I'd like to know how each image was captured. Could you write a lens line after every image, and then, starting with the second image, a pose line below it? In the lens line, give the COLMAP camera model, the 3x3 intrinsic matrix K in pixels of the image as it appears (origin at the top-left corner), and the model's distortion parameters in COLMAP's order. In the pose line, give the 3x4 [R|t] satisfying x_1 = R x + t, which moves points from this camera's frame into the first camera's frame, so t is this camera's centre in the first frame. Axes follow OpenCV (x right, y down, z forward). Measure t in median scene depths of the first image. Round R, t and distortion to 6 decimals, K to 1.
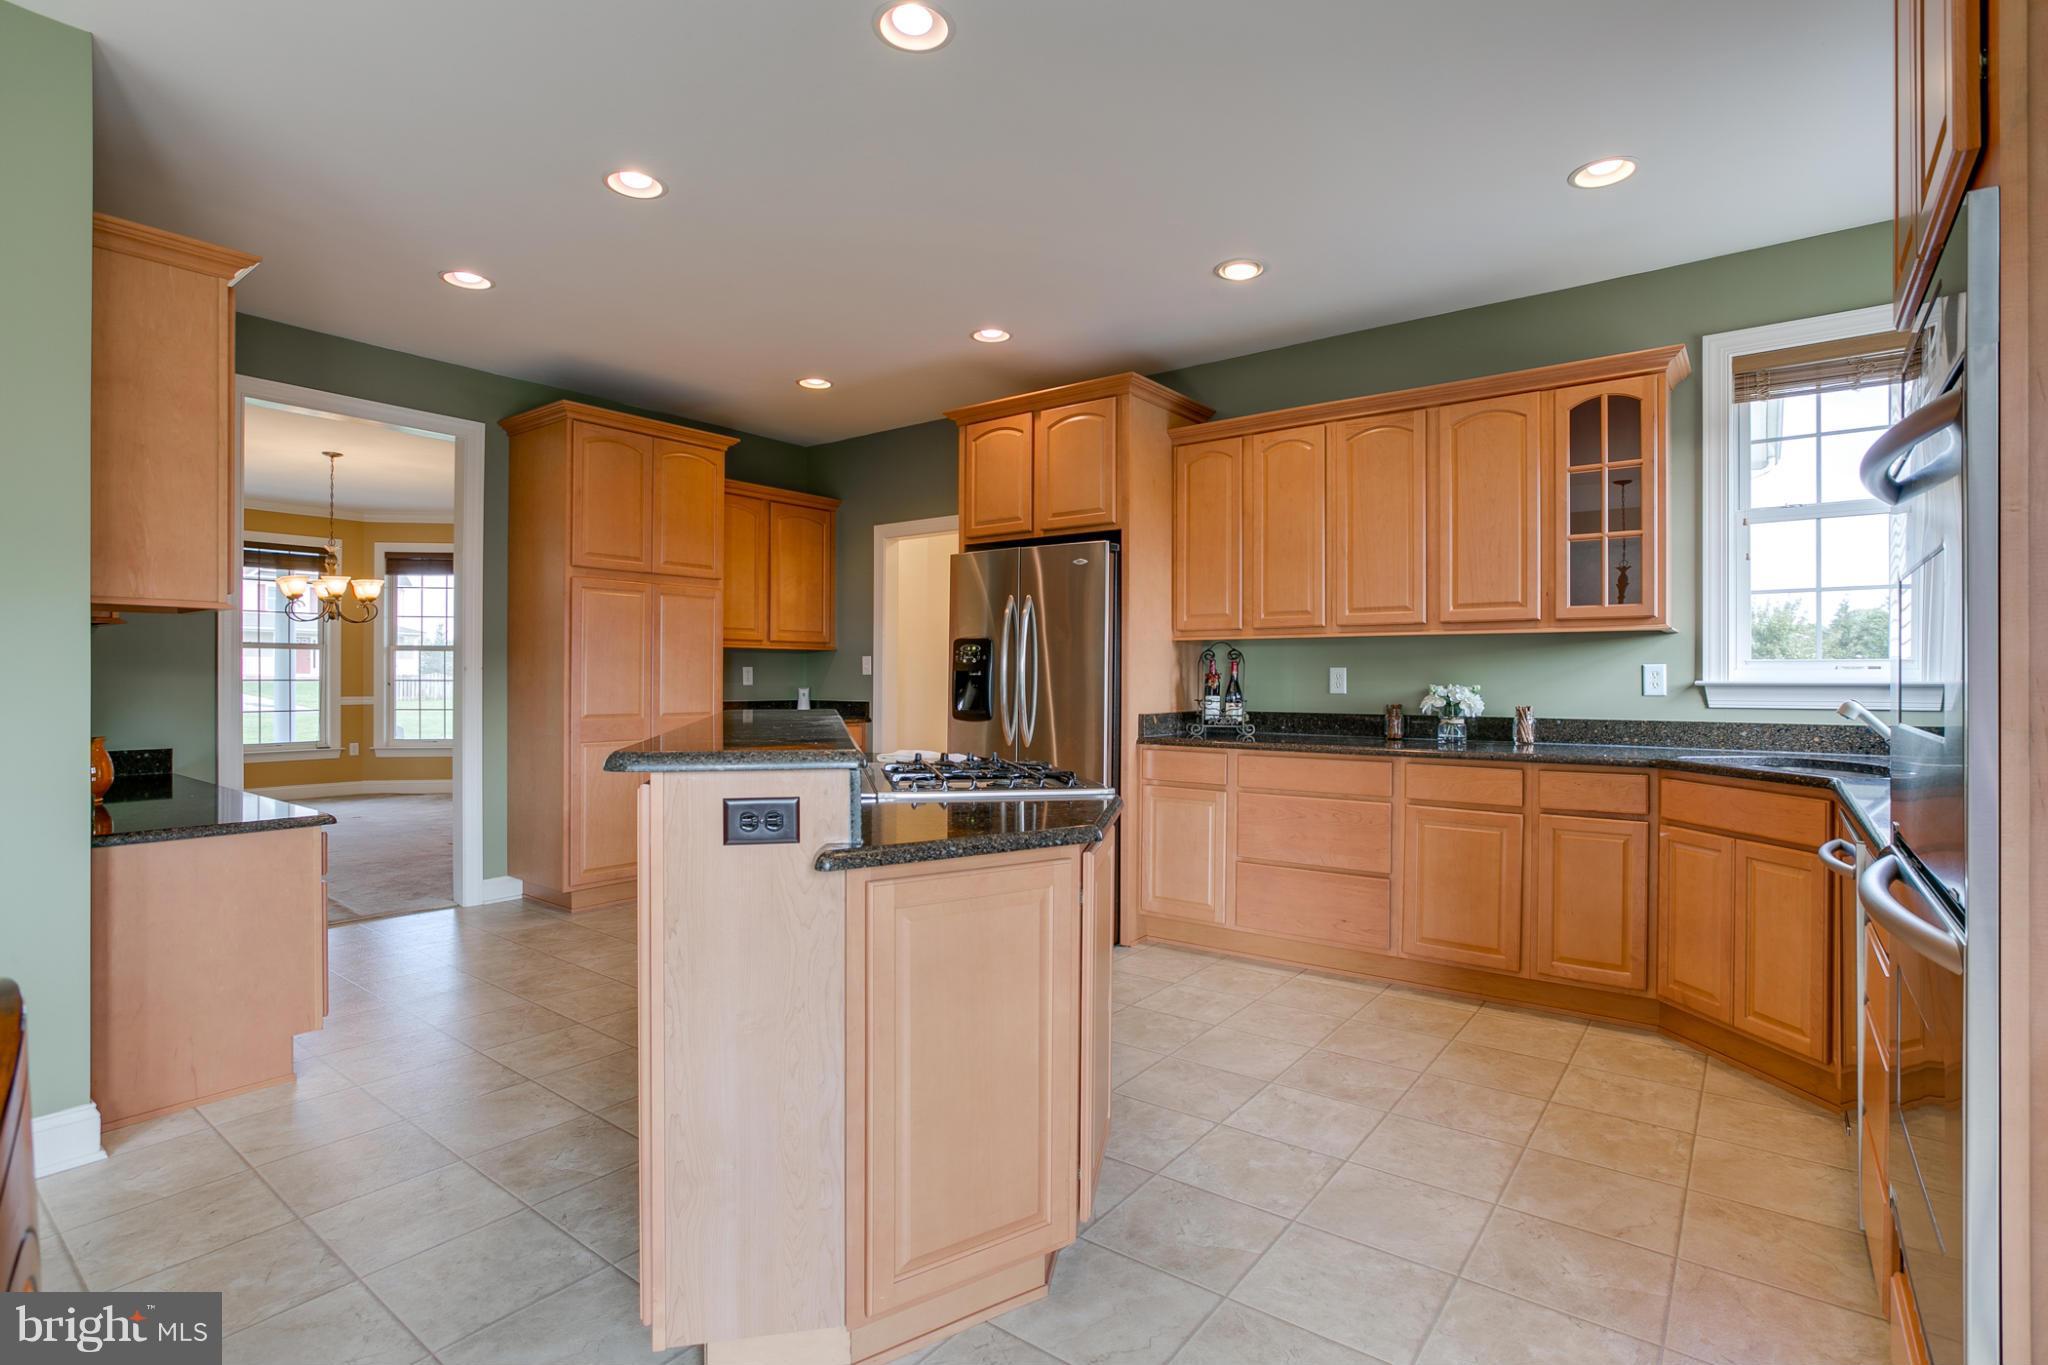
lens RADIAL K [[988.6, 0, 1031.7], [0, 988.6, 683.9], [0, 0, 1]] dist [-0.021500, 0.004880]
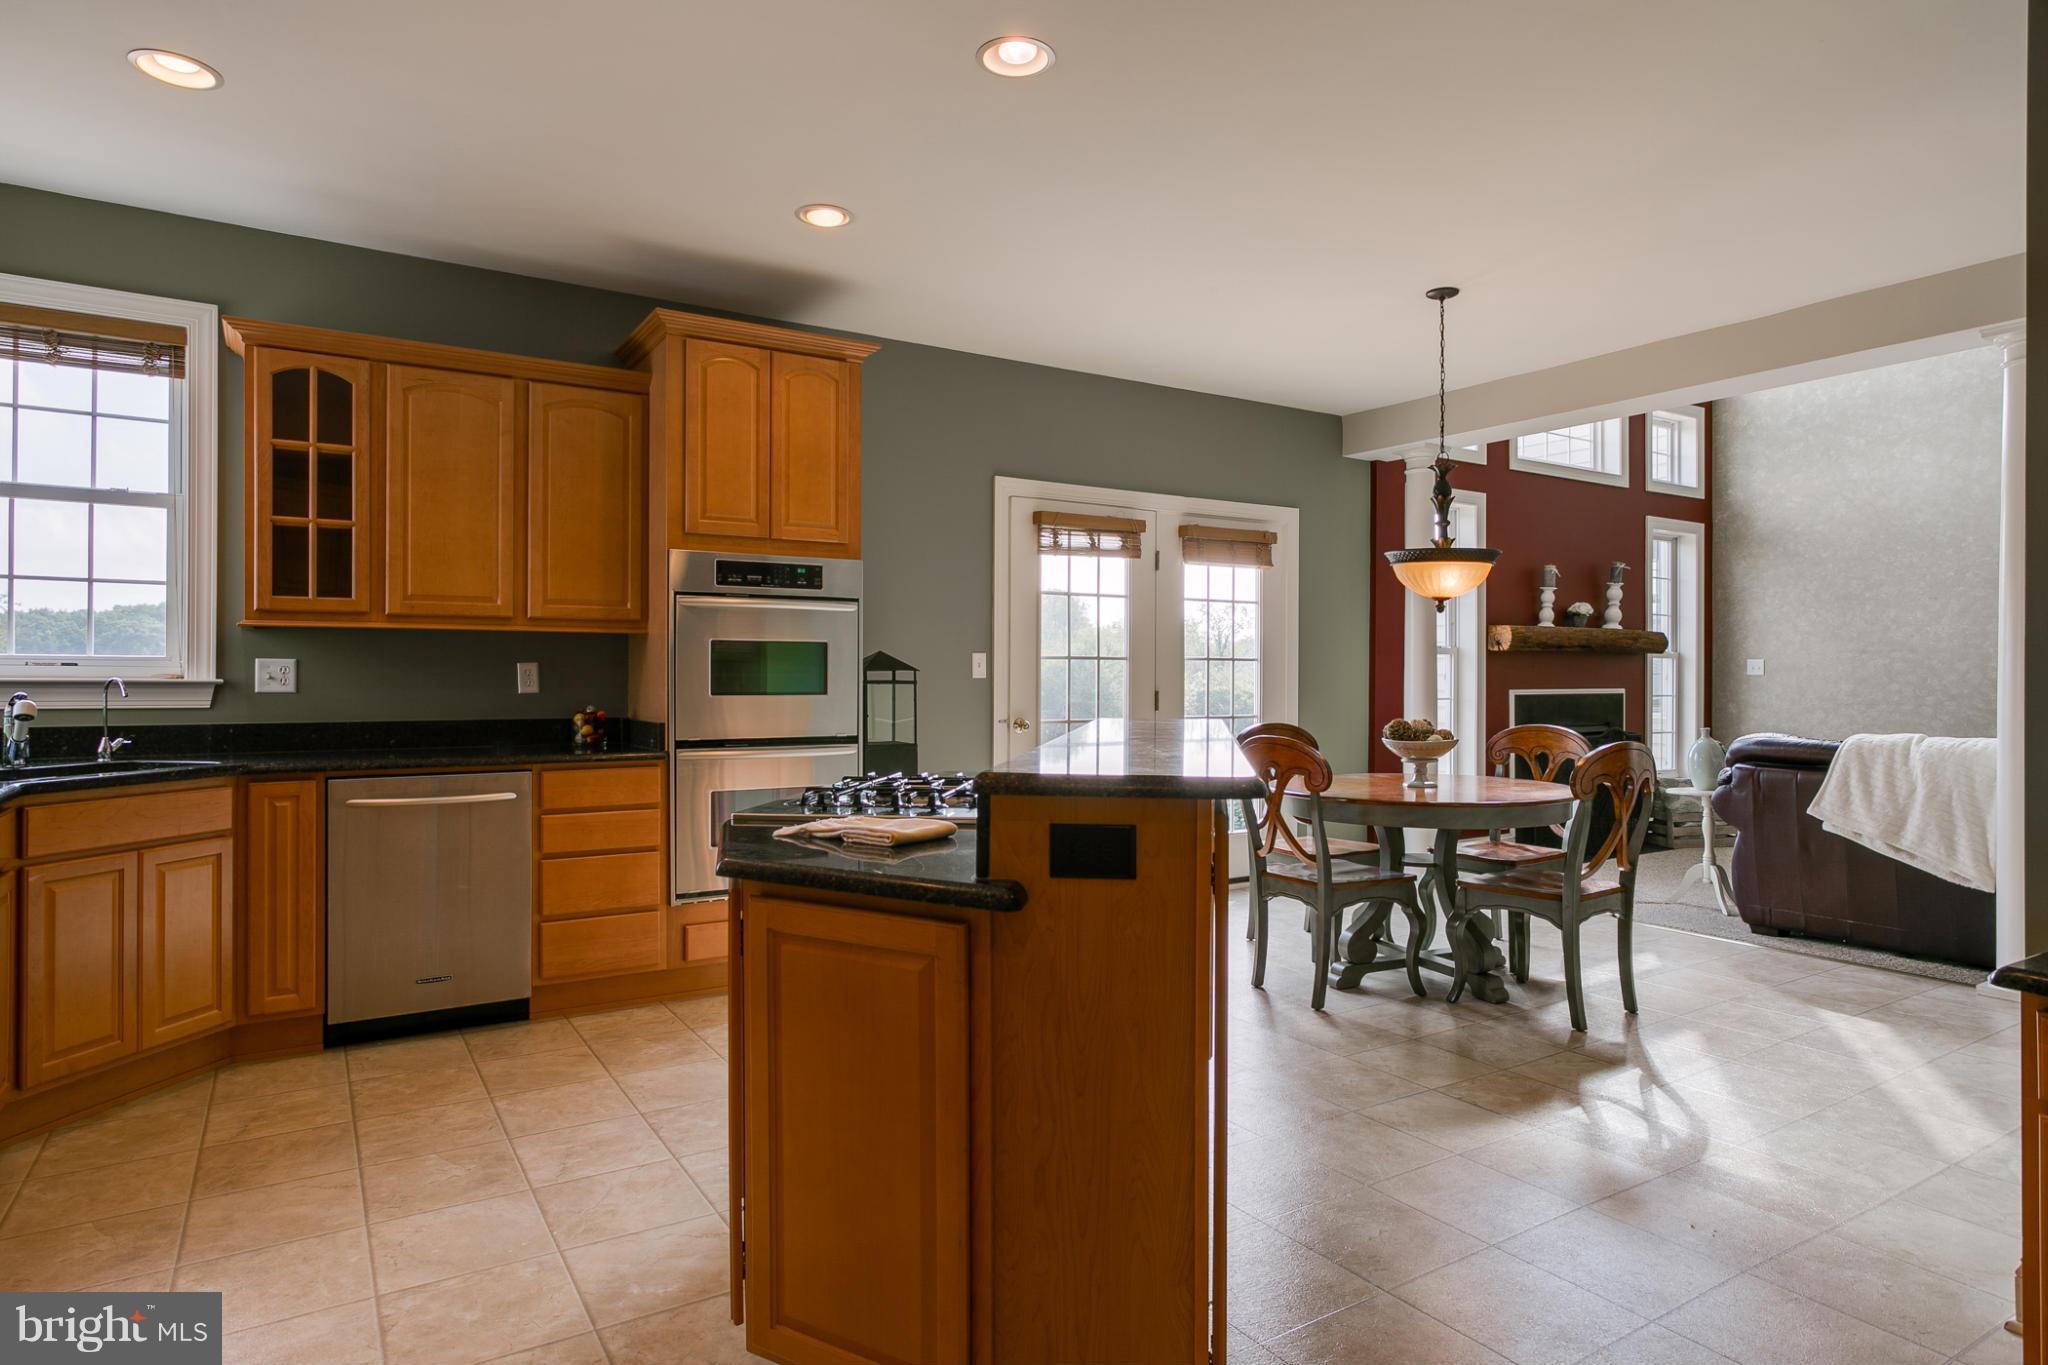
lens RADIAL K [[1164.1, 0, 1038.0], [0, 1164.1, 672.2], [0, 0, 1]] dist [-0.010759, 0.005542]
pose [[-0.936798, -0.000477, 0.349870, -0.373347], [0.003701, 0.999930, 0.011274, -0.014724], [-0.349851, 0.011856, -0.936730, 1.393565]]
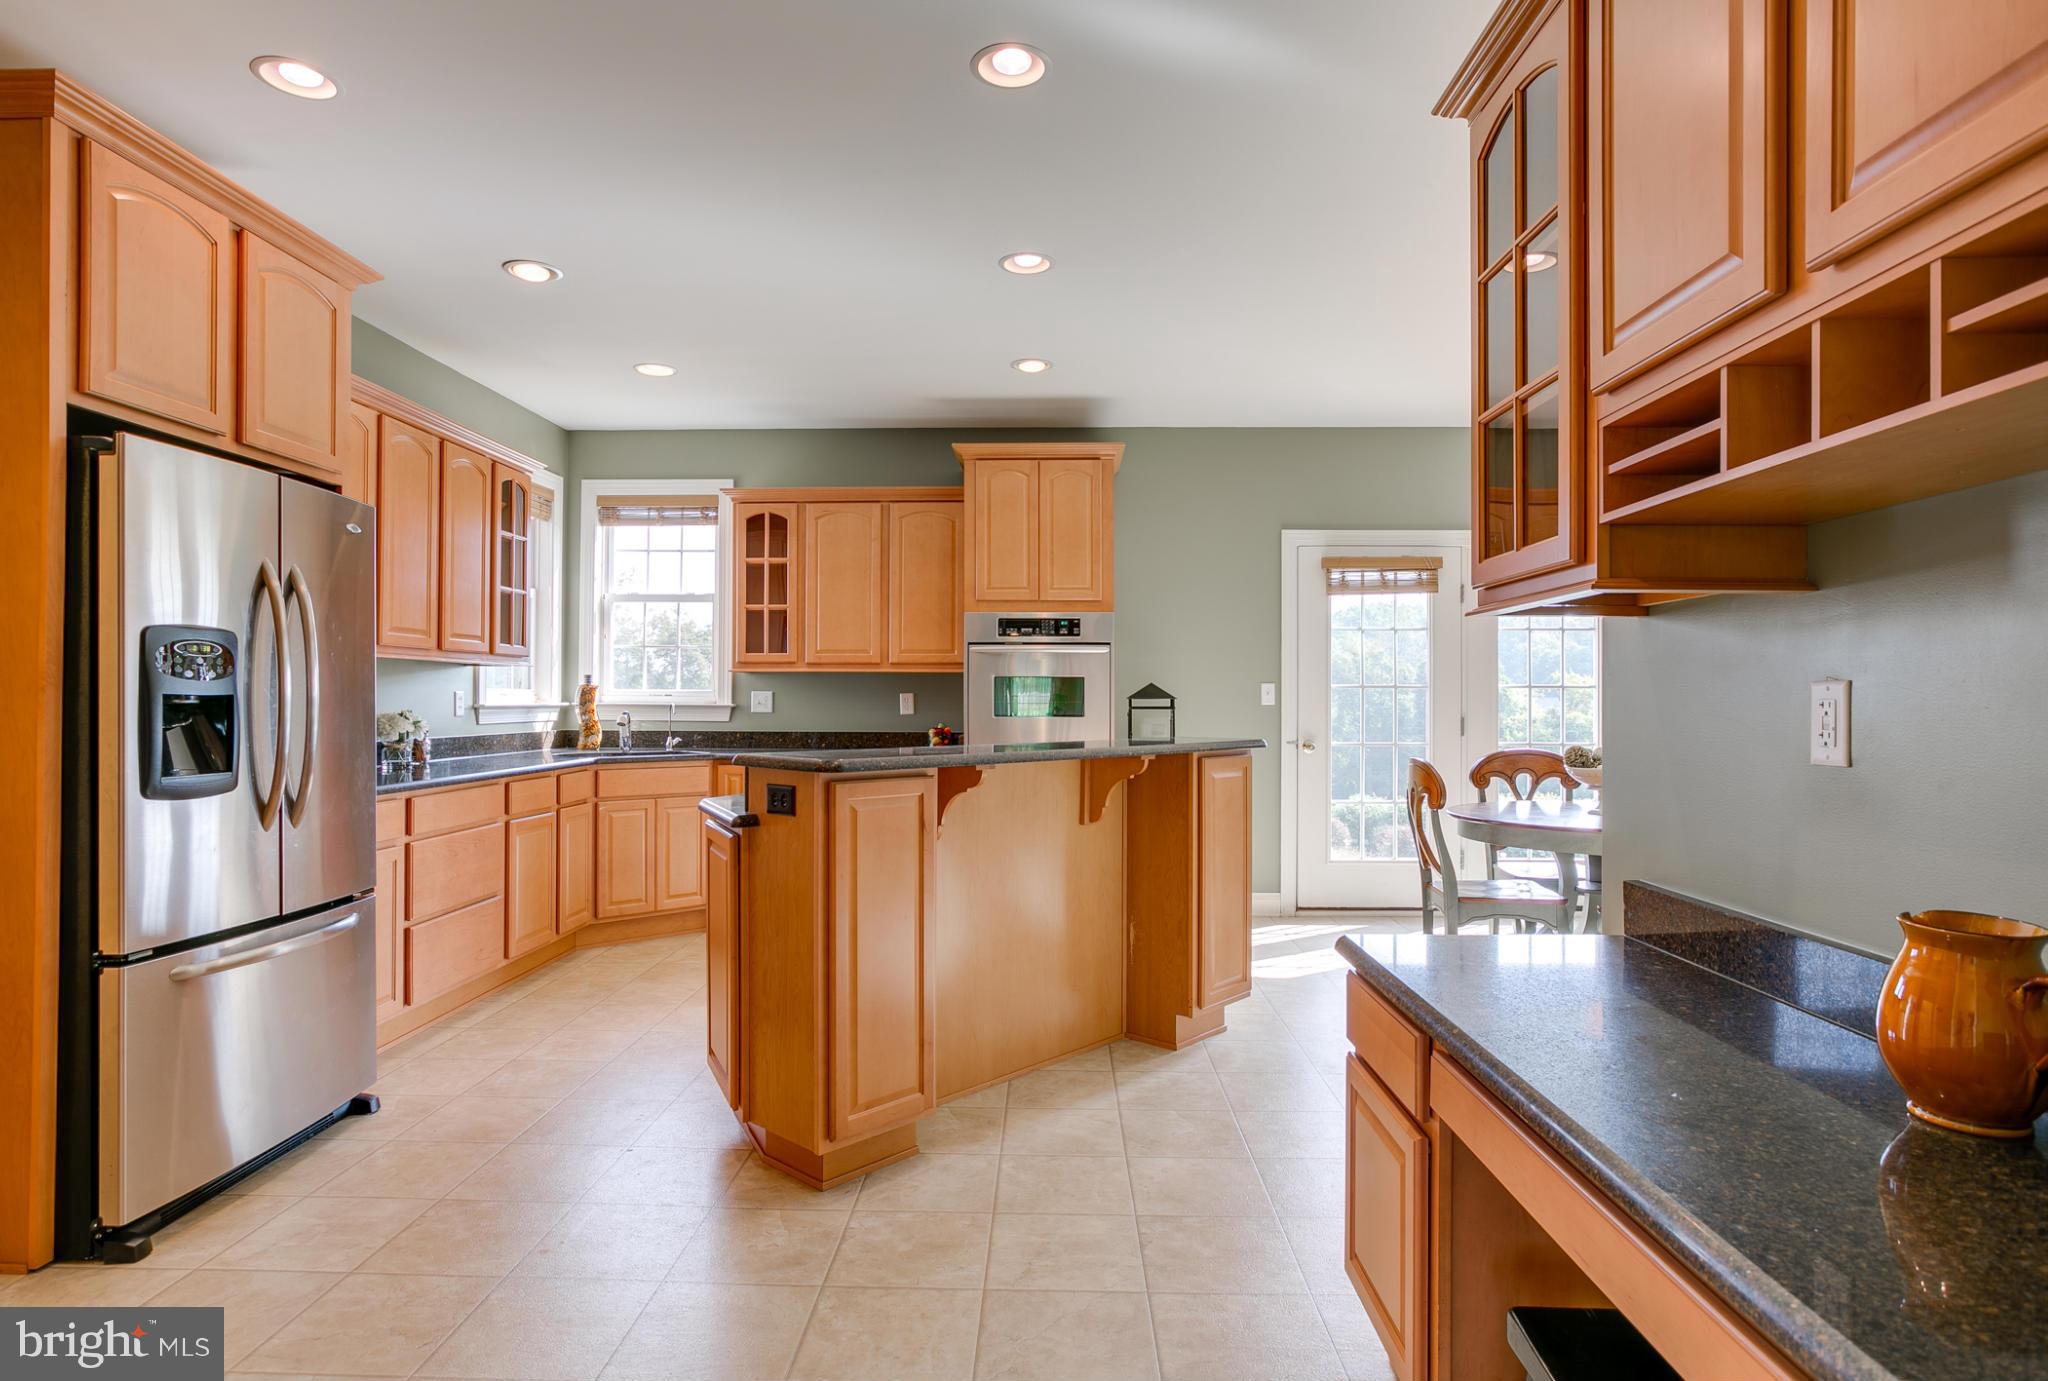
lens RADIAL K [[1122.3, 0, 1017.9], [0, 1122.3, 694.4], [0, 0, 1]] dist [-0.027064, 0.000644]
pose [[-0.572717, 0.001547, 0.819752, -0.964653], [0.008608, 0.999954, 0.004127, -0.016460], [-0.819708, 0.009420, -0.572704, 1.276482]]
